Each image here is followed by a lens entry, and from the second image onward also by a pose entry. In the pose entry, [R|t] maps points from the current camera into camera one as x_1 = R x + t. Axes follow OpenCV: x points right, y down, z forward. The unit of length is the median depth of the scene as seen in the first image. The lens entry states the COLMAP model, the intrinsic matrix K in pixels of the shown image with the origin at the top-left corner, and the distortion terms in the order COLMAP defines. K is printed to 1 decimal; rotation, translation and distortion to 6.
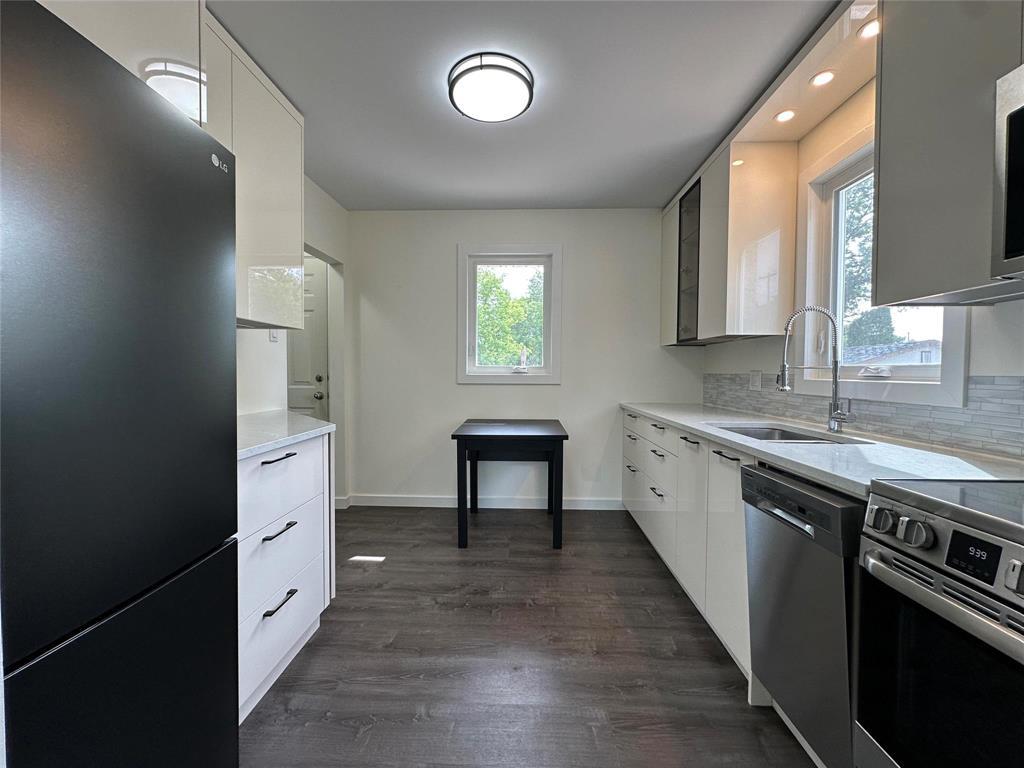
lens RADIAL K [[410.3, 0, 512.0], [0, 410.3, 384.0], [0, 0, 1]] dist [0.000007, -0.000073]
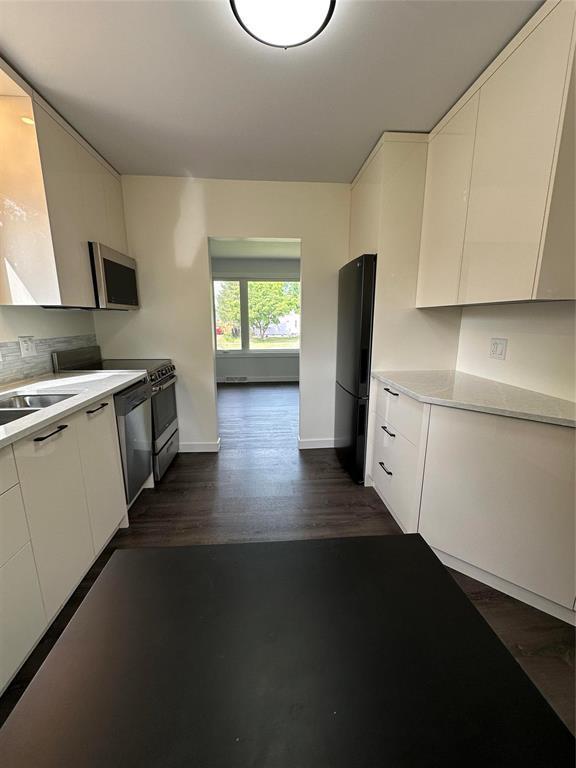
lens RADIAL K [[307.8, 0, 288.0], [0, 307.8, 384.0], [0, 0, 1]] dist [0.000007, -0.000073]
pose [[-0.993024, 0.015464, -0.116890, 0.020009], [-0.012793, 0.971379, 0.237189, -0.114241], [0.117213, 0.237029, -0.964406, 1.591445]]
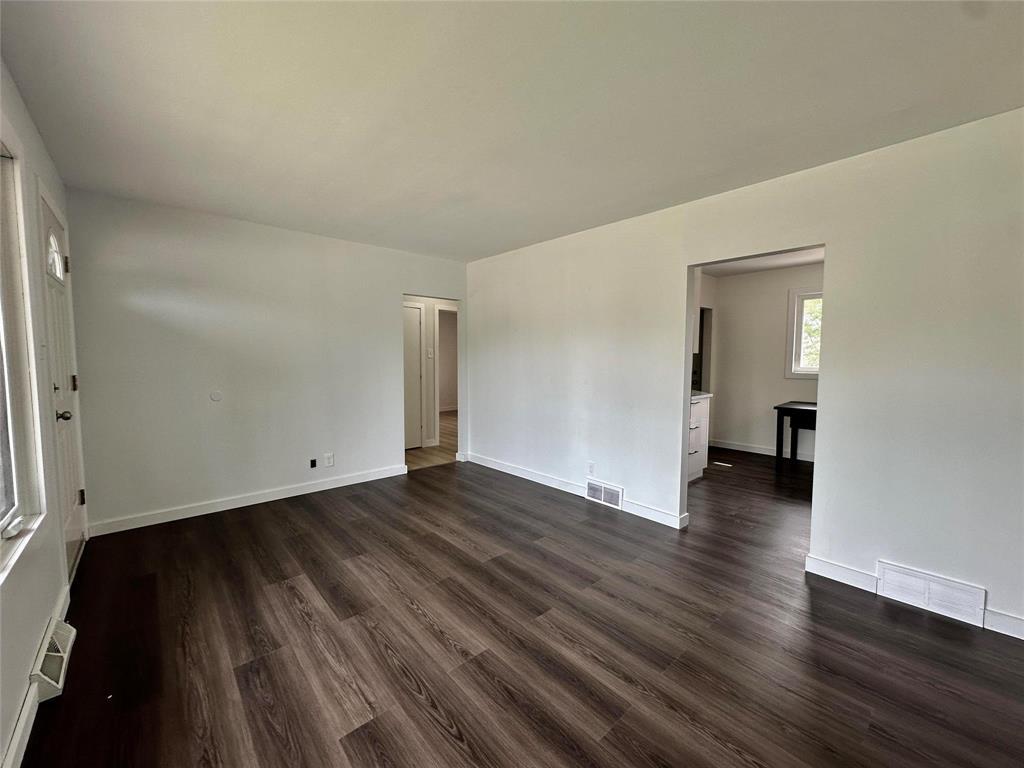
lens RADIAL K [[410.3, 0, 512.0], [0, 410.3, 384.0], [0, 0, 1]] dist [0.000007, -0.000073]
pose [[0.697666, 0.039457, -0.715336, 0.434188], [-0.021891, 0.999190, 0.033764, -0.014046], [0.716089, -0.007896, 0.697965, -1.404015]]
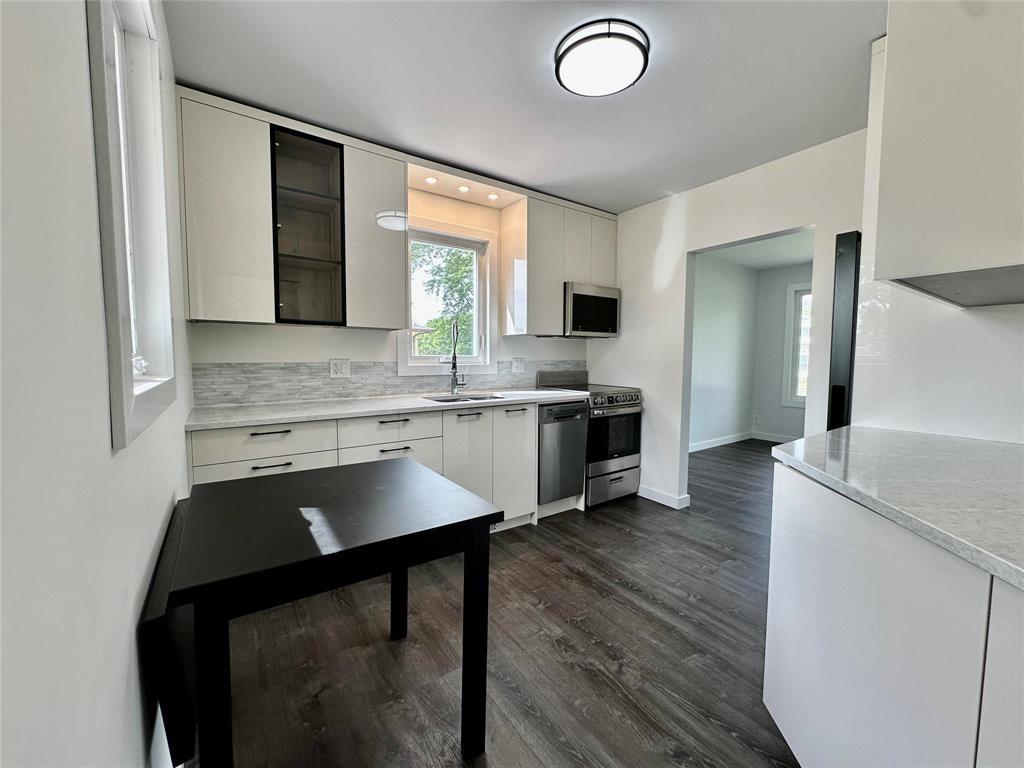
lens RADIAL K [[410.3, 0, 512.0], [0, 410.3, 384.0], [0, 0, 1]] dist [0.000007, -0.000073]
pose [[-0.608108, -0.065420, 0.791154, -0.644569], [0.017433, 0.995258, 0.095697, -0.077081], [-0.793663, 0.071986, -0.604084, 1.611182]]
